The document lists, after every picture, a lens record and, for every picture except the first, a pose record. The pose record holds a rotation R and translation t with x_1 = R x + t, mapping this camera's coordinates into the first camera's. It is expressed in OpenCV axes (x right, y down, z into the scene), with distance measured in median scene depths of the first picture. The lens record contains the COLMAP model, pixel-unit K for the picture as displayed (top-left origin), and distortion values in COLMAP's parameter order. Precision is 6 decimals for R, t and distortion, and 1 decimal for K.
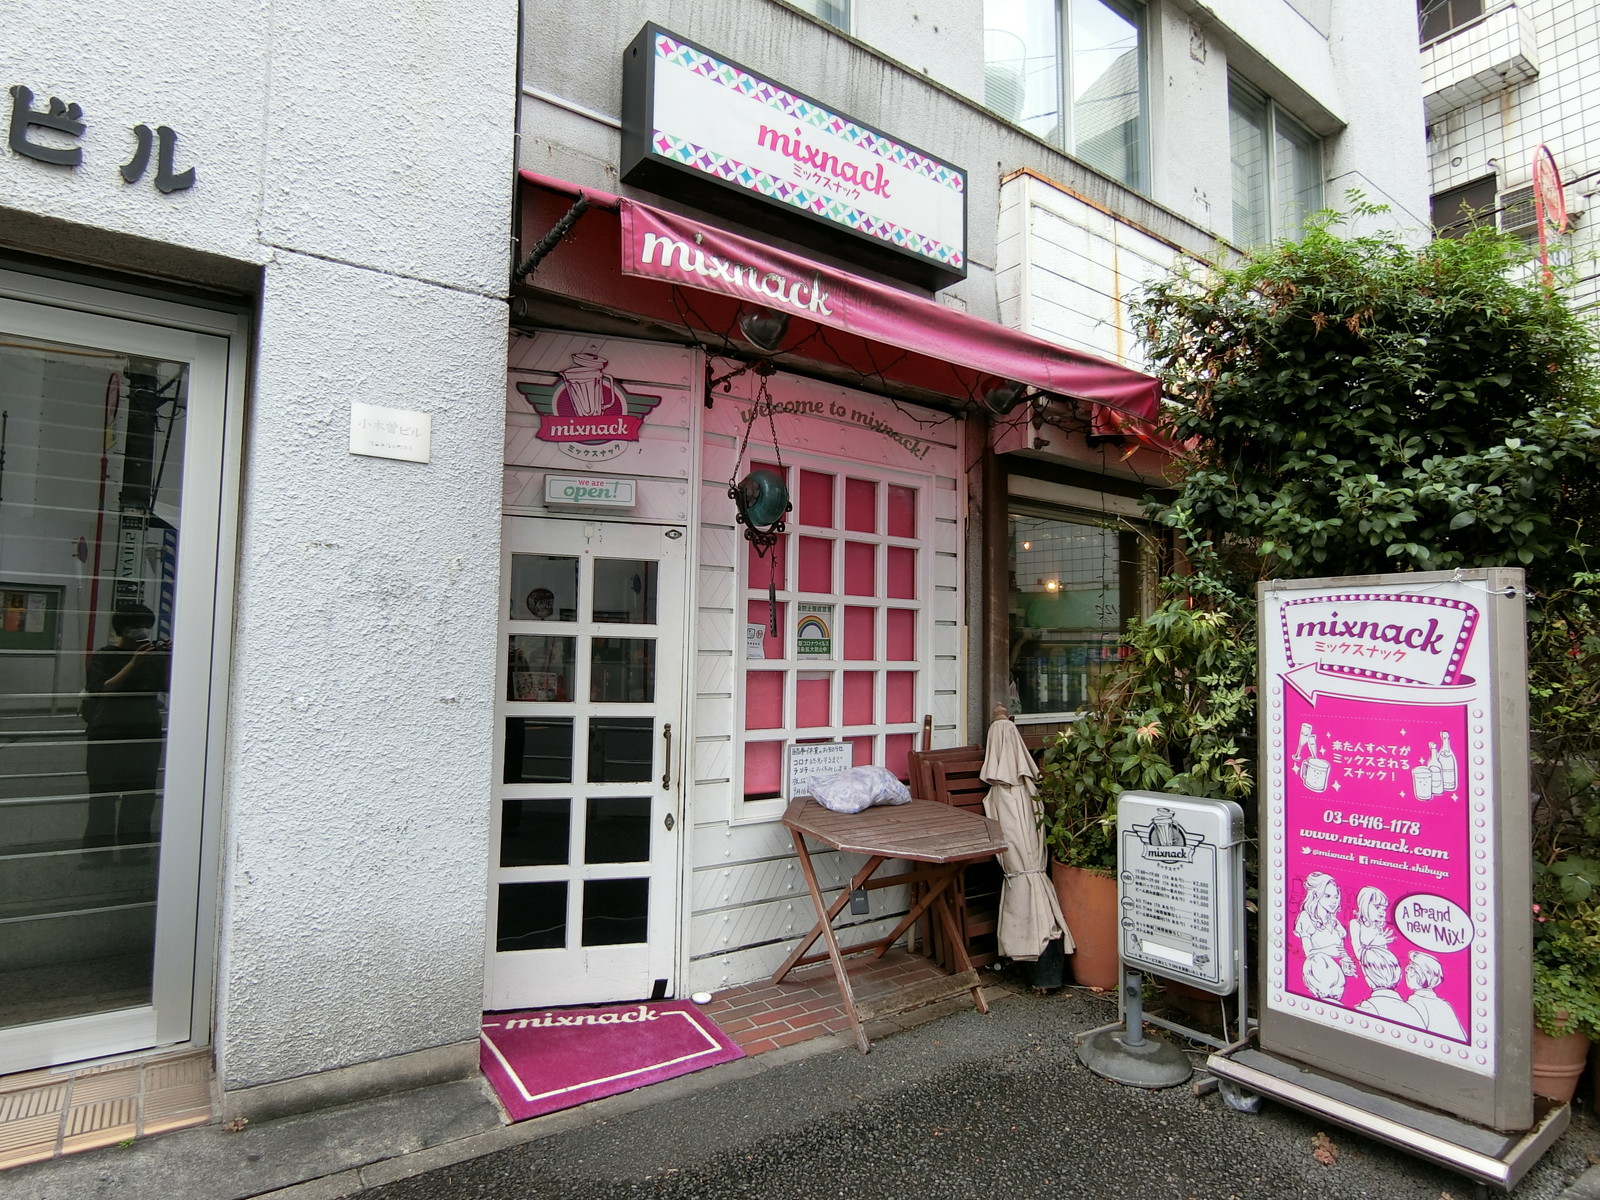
lens RADIAL K [[893.4, 0, 802.7], [0, 893.4, 602.4], [0, 0, 1]] dist [-0.023197, -0.004152]
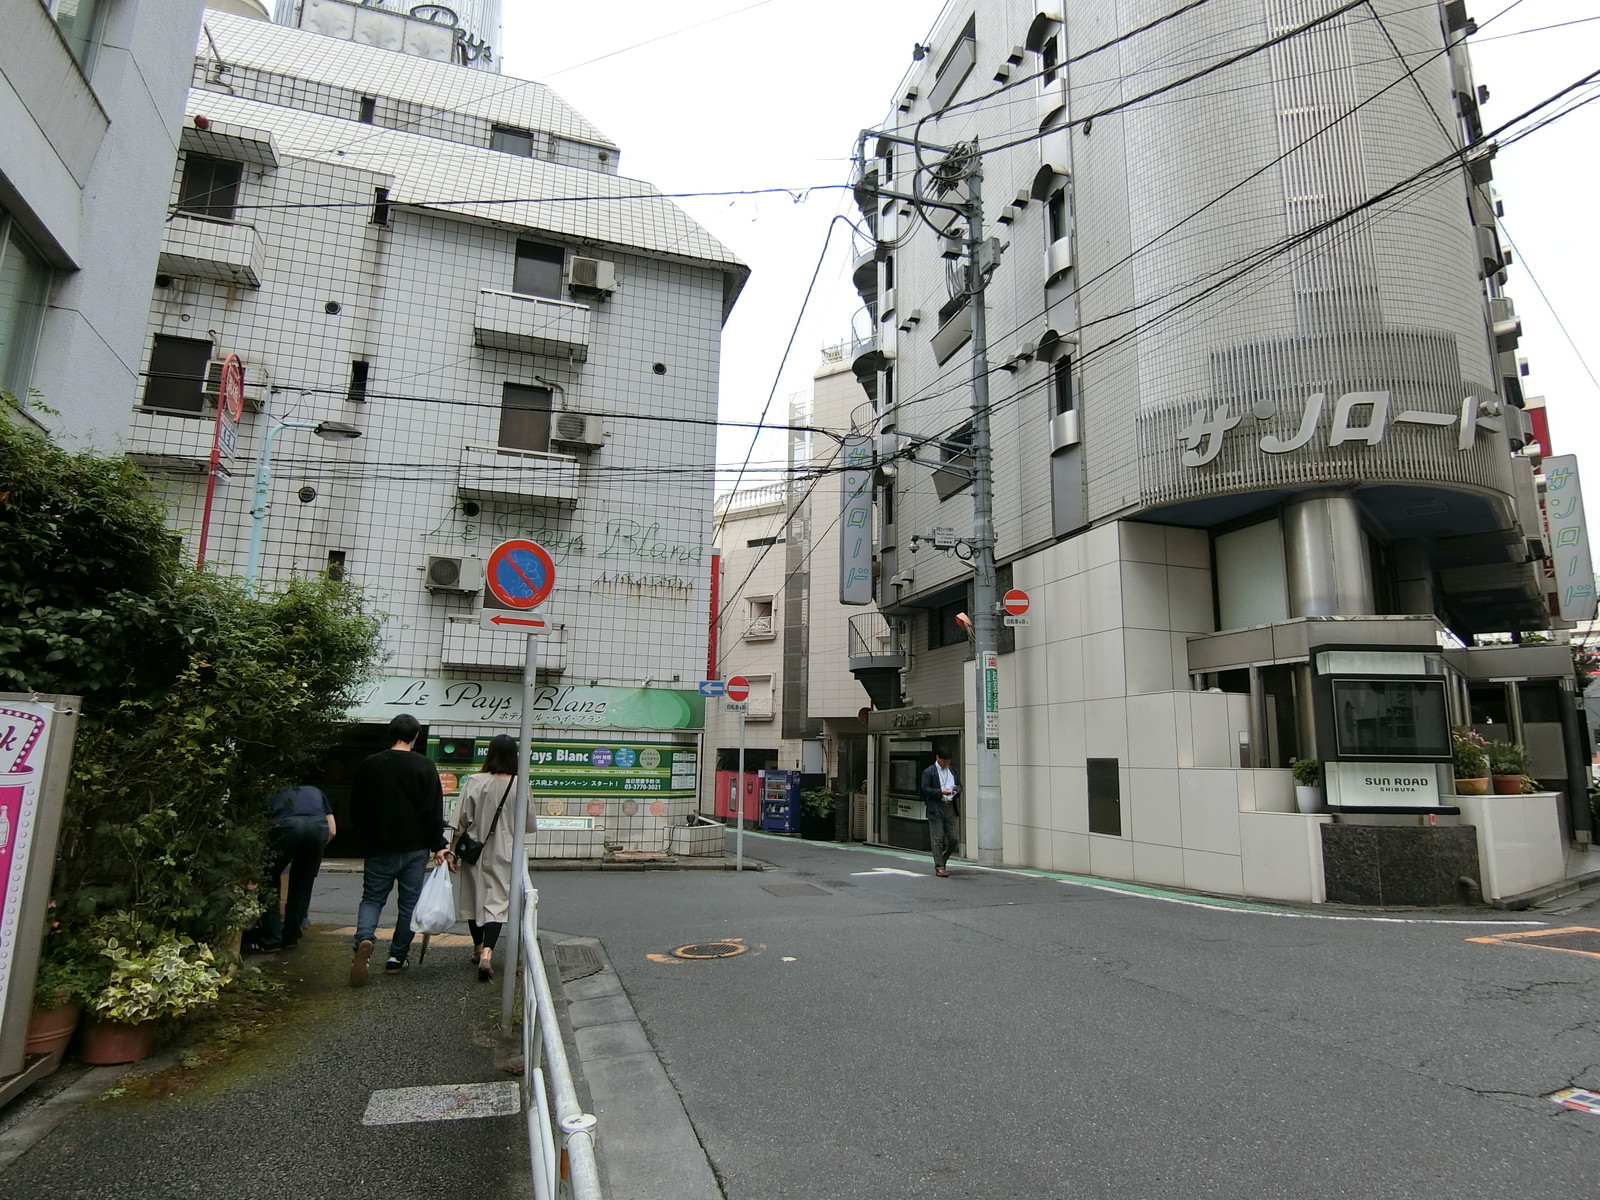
lens RADIAL K [[893.4, 0, 845.8], [0, 893.4, 595.4], [0, 0, 1]] dist [-0.023197, -0.004152]
pose [[0.256115, 0.168395, 0.951866, -0.115935], [-0.079956, 0.985025, -0.152748, -0.029660], [-0.963334, -0.036986, 0.265744, -0.242809]]
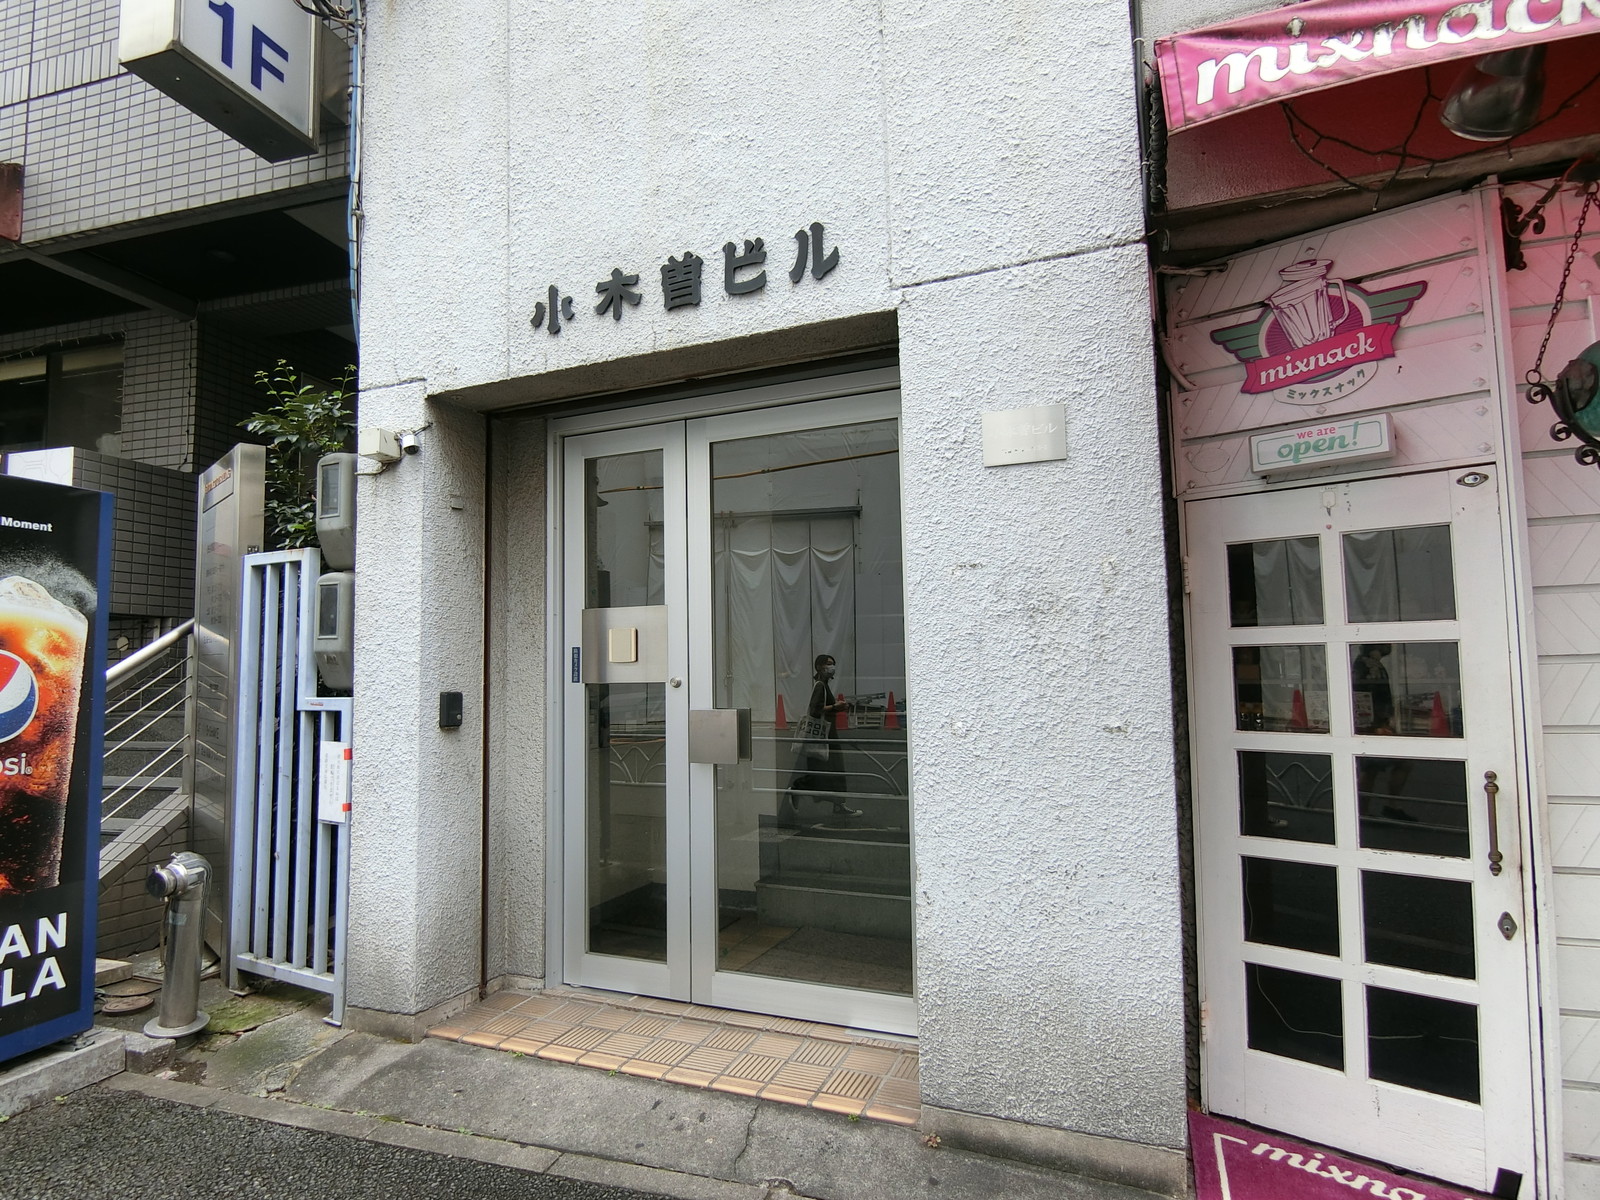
lens RADIAL K [[893.4, 0, 796.2], [0, 893.4, 604.5], [0, 0, 1]] dist [-0.023197, -0.004152]
pose [[0.503382, -0.086899, -0.859683, 0.196867], [0.075863, 0.995533, -0.056210, 0.017492], [0.860727, -0.036923, 0.507726, 0.326942]]
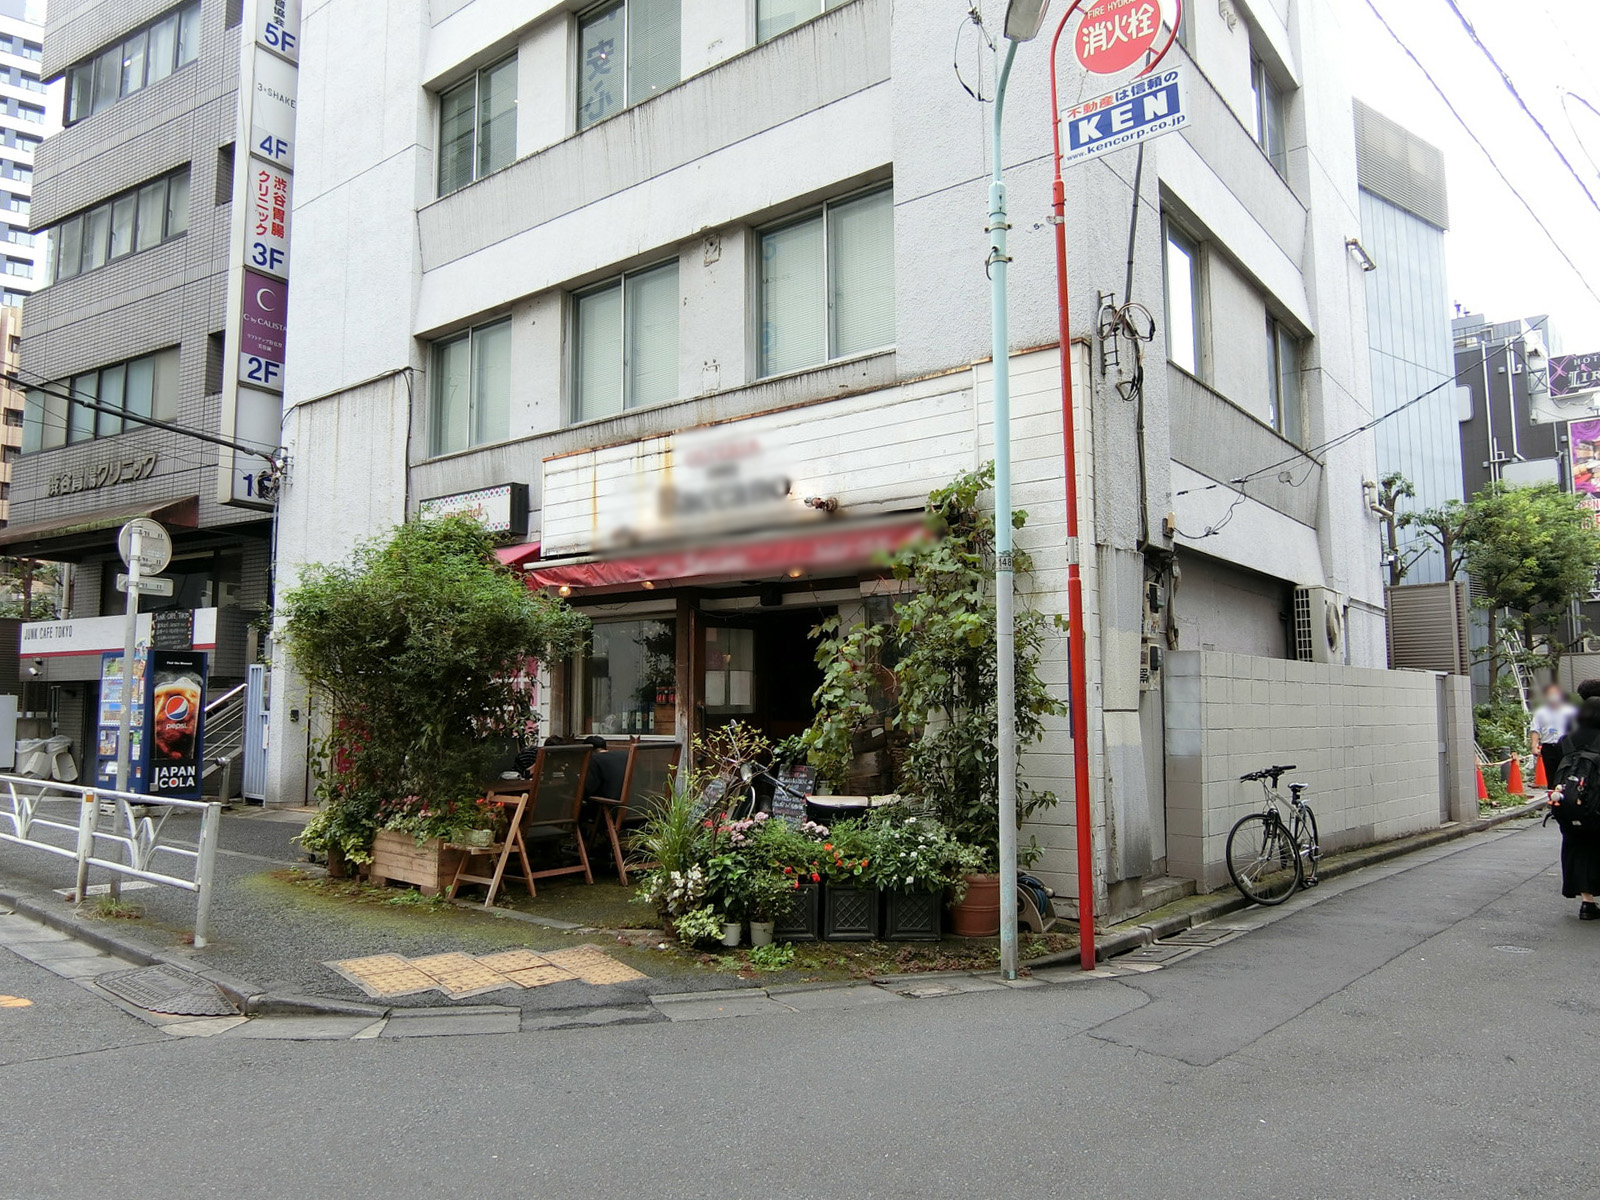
lens RADIAL K [[1108.7, 0, 797.8], [0, 1108.7, 589.1], [0, 0, 1]] dist [-0.055808, -0.002335]
pose [[0.263445, -0.116710, -0.957588, 4.562484], [0.061481, 0.992668, -0.104071, 0.154181], [0.962713, -0.031457, 0.268689, 1.479763]]
